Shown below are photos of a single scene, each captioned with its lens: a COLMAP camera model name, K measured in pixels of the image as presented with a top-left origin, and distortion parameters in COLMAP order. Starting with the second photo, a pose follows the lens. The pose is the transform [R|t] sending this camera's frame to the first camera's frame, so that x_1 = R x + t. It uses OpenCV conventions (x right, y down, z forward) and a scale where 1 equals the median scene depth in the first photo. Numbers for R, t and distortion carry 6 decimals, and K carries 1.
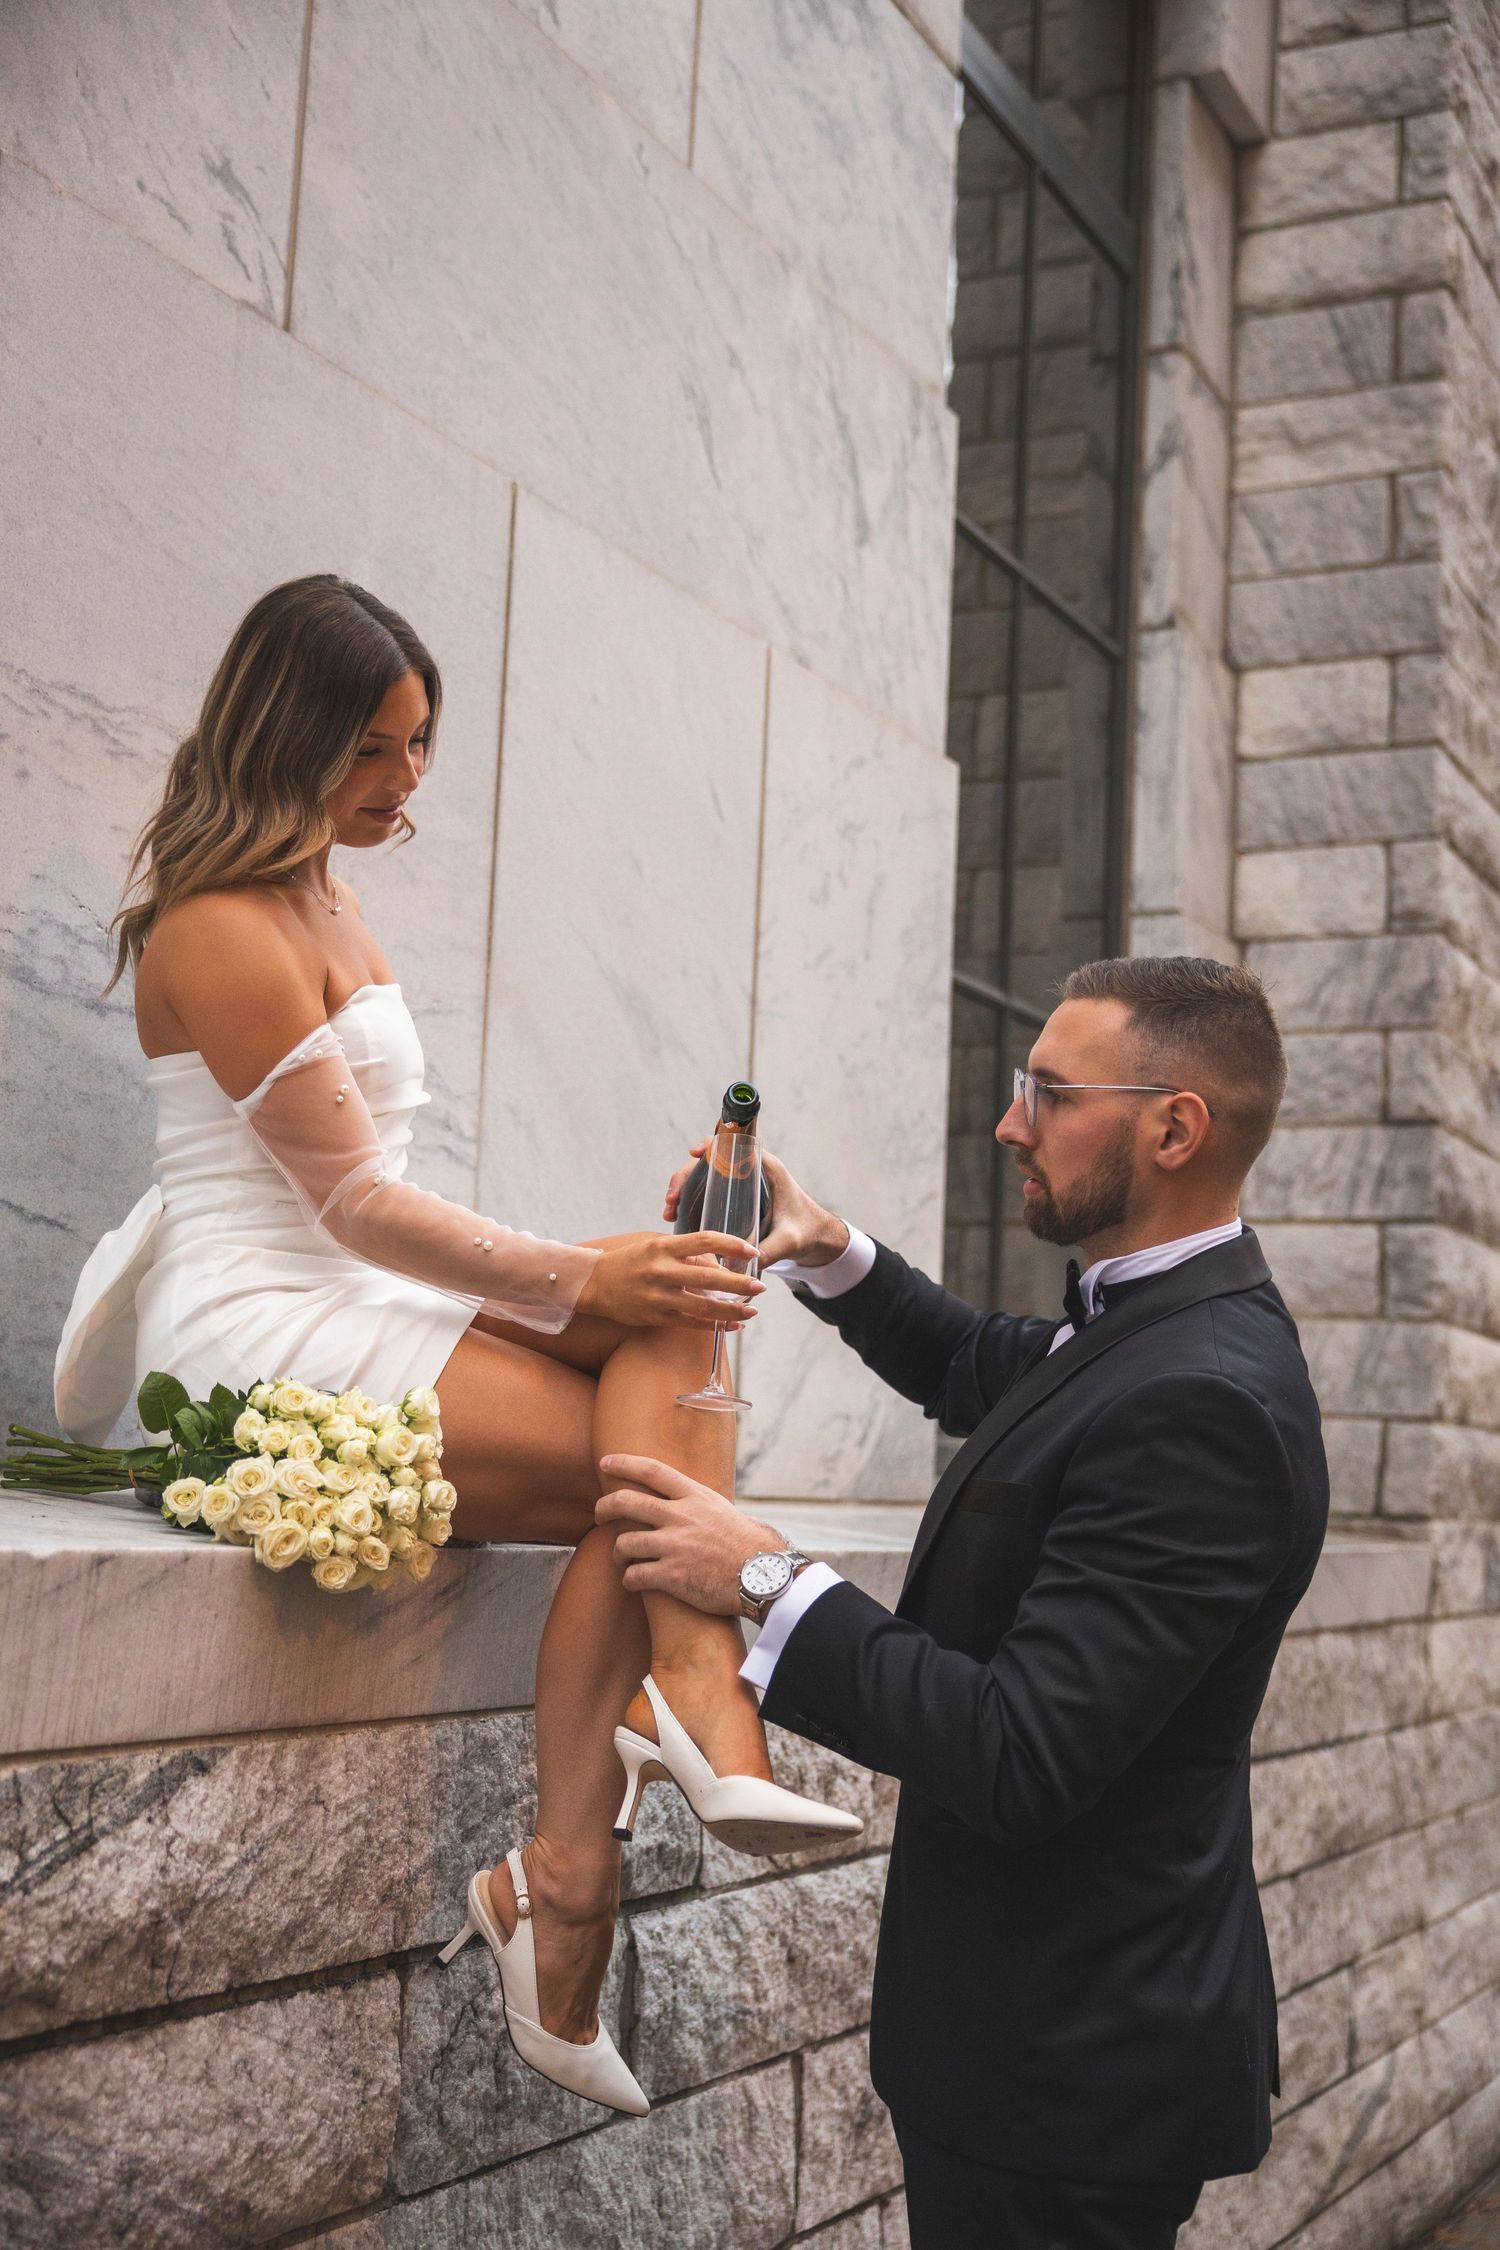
lens RADIAL K [[2757.6, 0, 750.0], [0, 2757.6, 1125.0], [0, 0, 1]] dist [-0.001173, 0.012503]
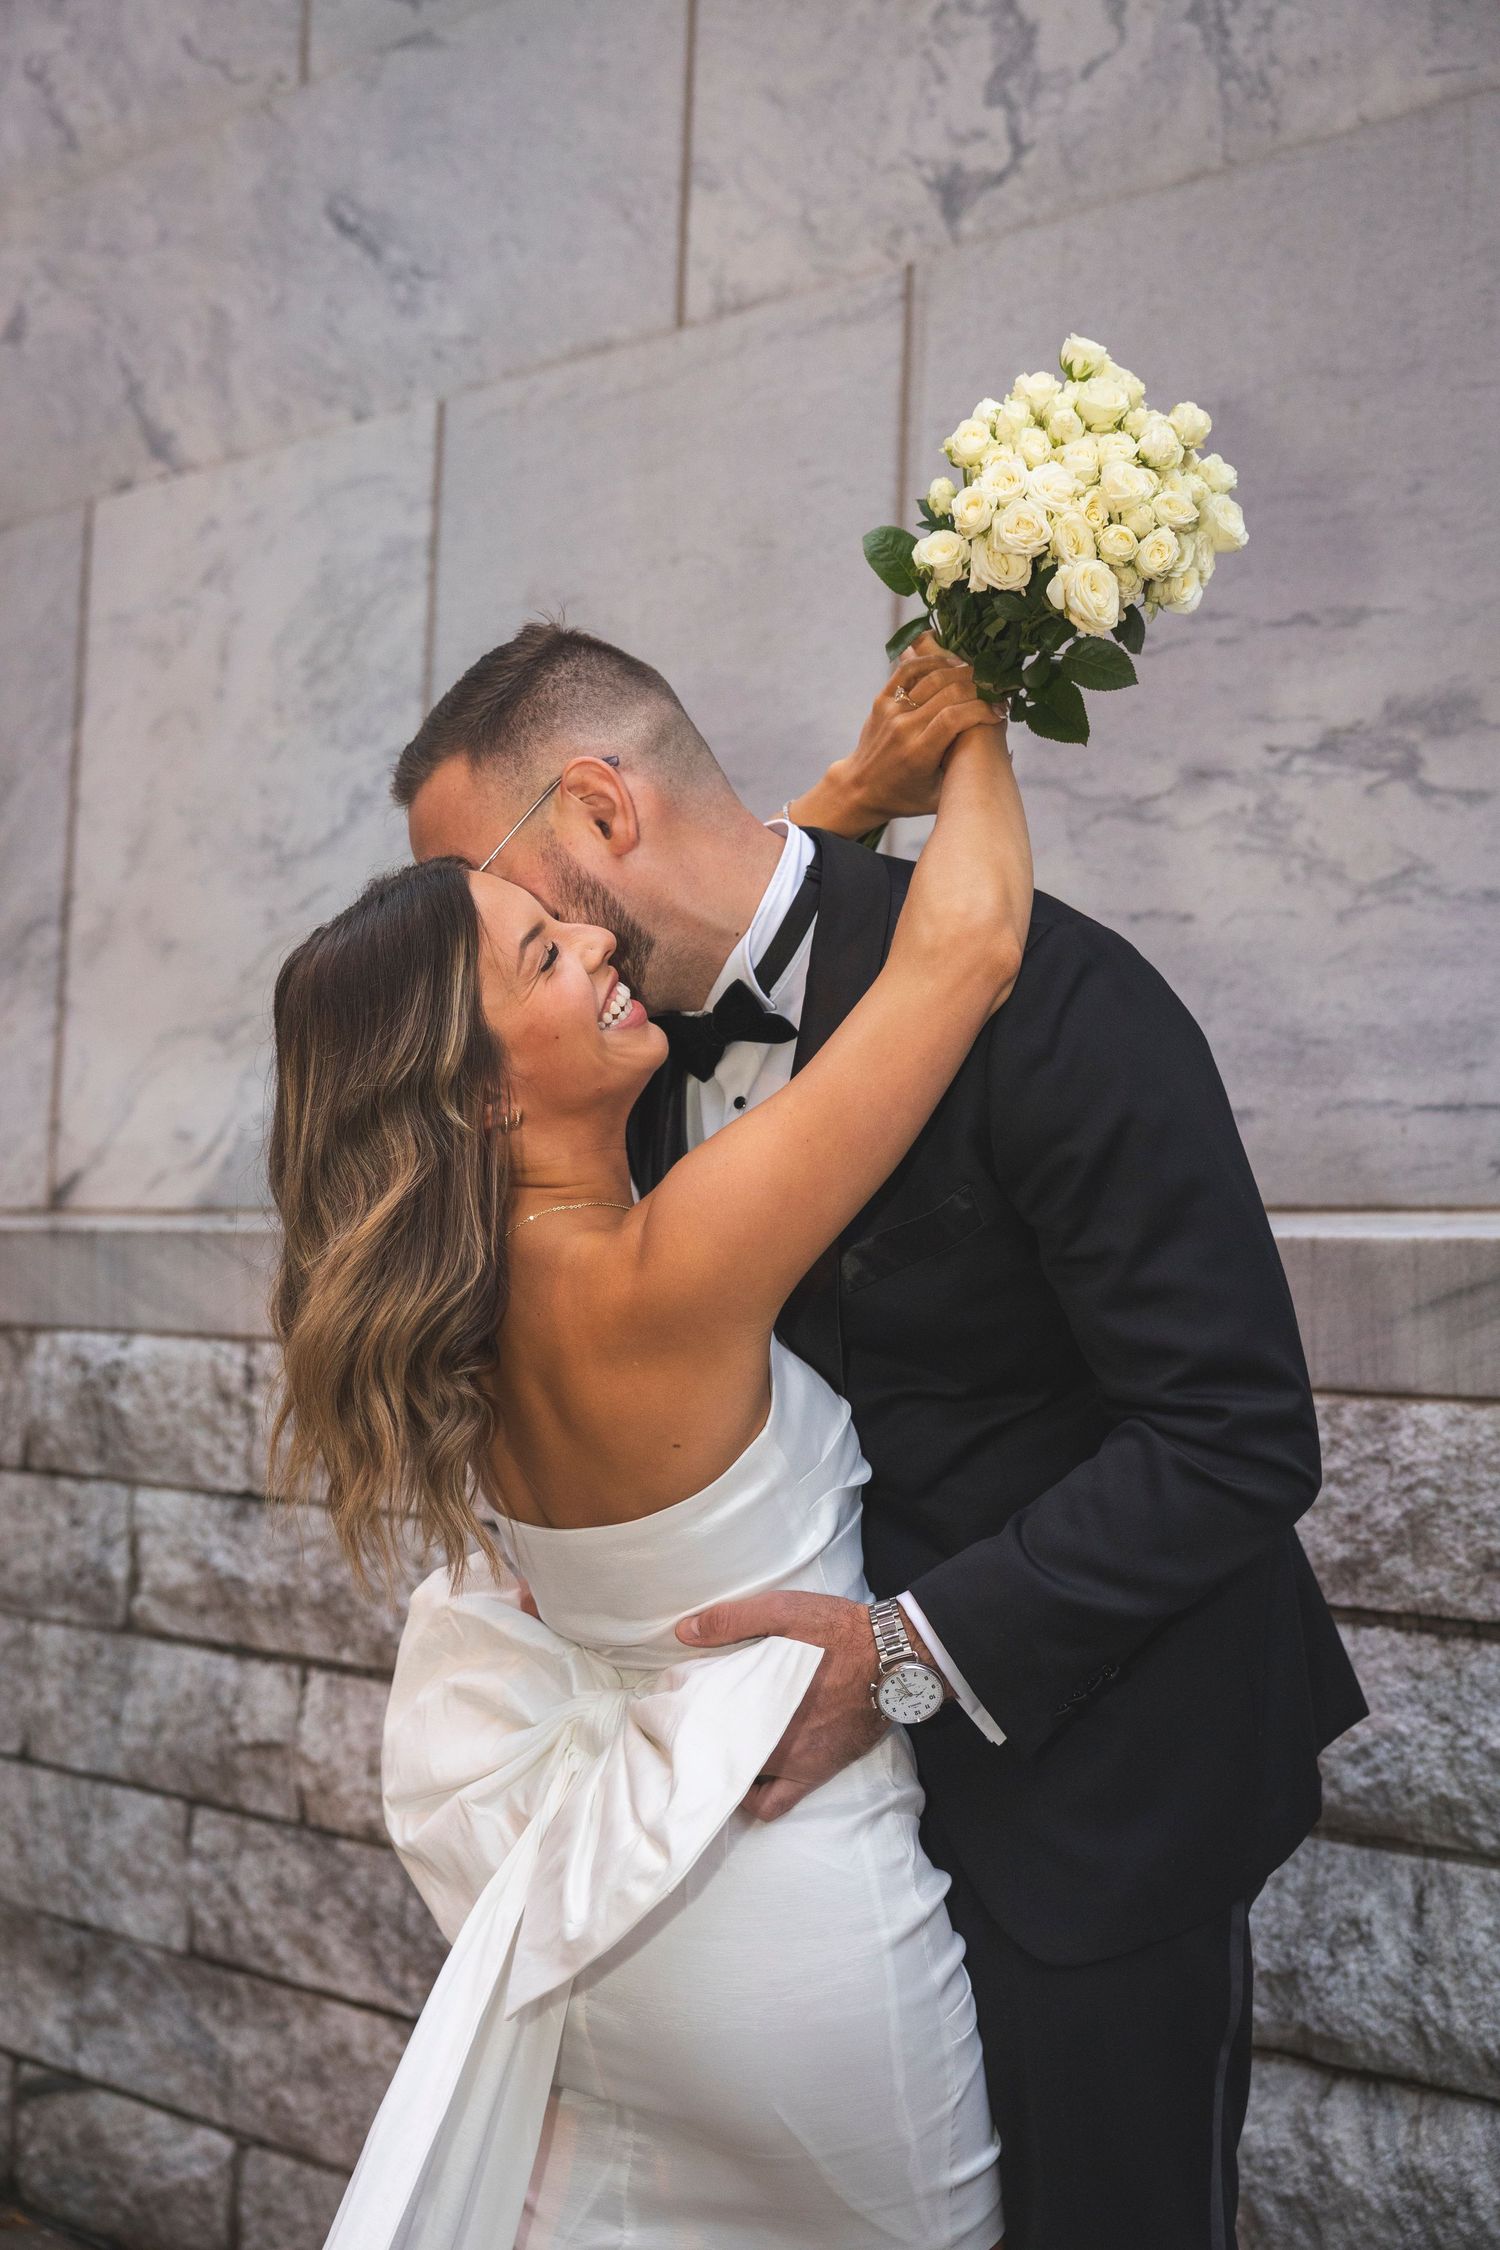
lens RADIAL K [[2935.1, 0, 687.9], [0, 2935.1, 1111.5], [0, 0, 1]] dist [0.003287, 0.047979]
pose [[-0.294440, -0.129290, -0.946884, 0.897799], [0.072238, 0.984961, -0.156952, 0.228388], [0.952936, -0.114614, -0.280673, 0.905970]]
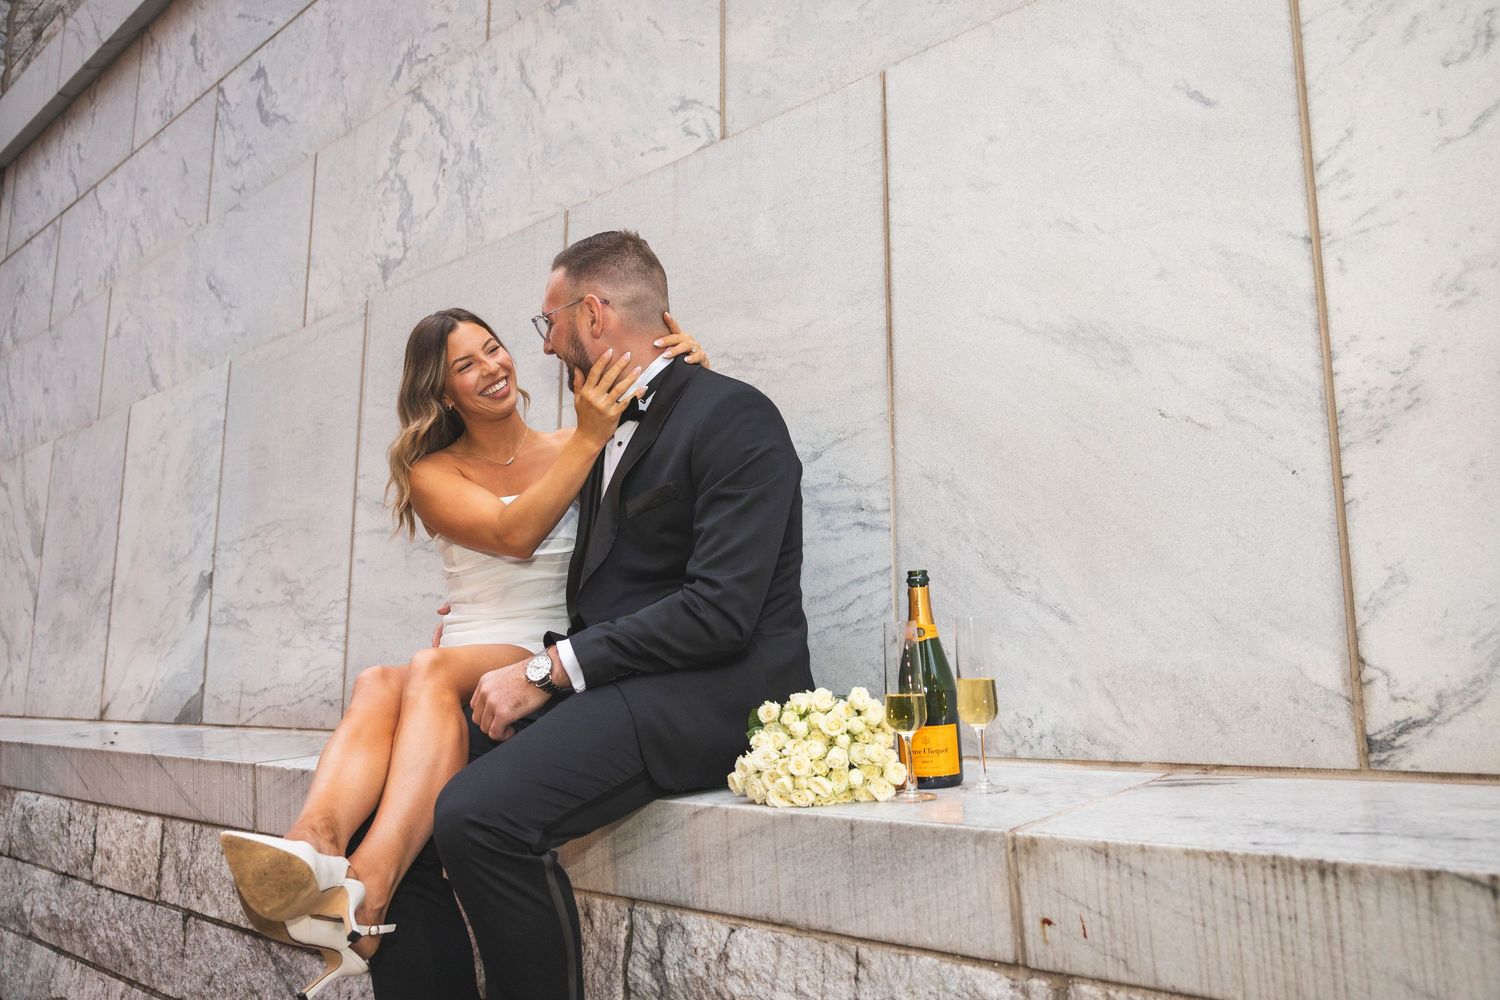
lens RADIAL K [[1155.3, 0, 753.7], [0, 1155.3, 494.9], [0, 0, 1]] dist [-0.032232, 0.038848]
pose [[-0.268031, -0.207924, -0.940706, 0.594899], [0.114975, 0.962551, -0.245512, 0.168161], [0.956525, -0.173963, -0.234087, 1.310935]]
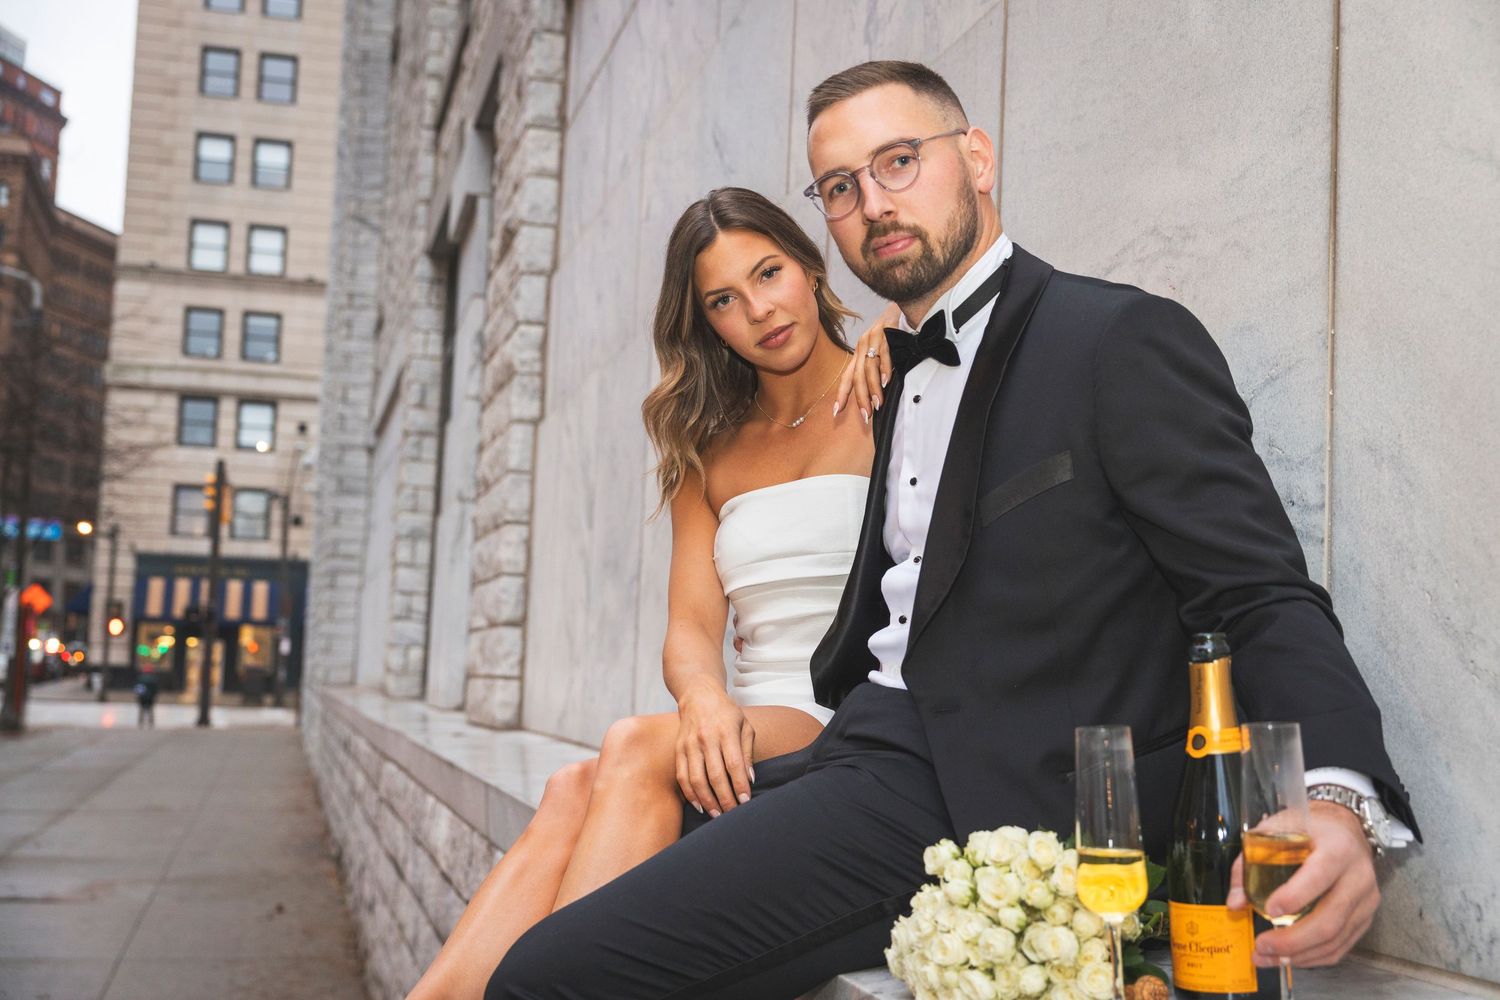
lens RADIAL K [[1956.7, 0, 753.0], [0, 1956.7, 505.4], [0, 0, 1]] dist [0.003287, 0.047979]
pose [[-0.755802, -0.135727, -0.640579, 0.481000], [0.009821, 0.975822, -0.218346, 0.157379], [0.654727, -0.171317, -0.736195, 1.601686]]
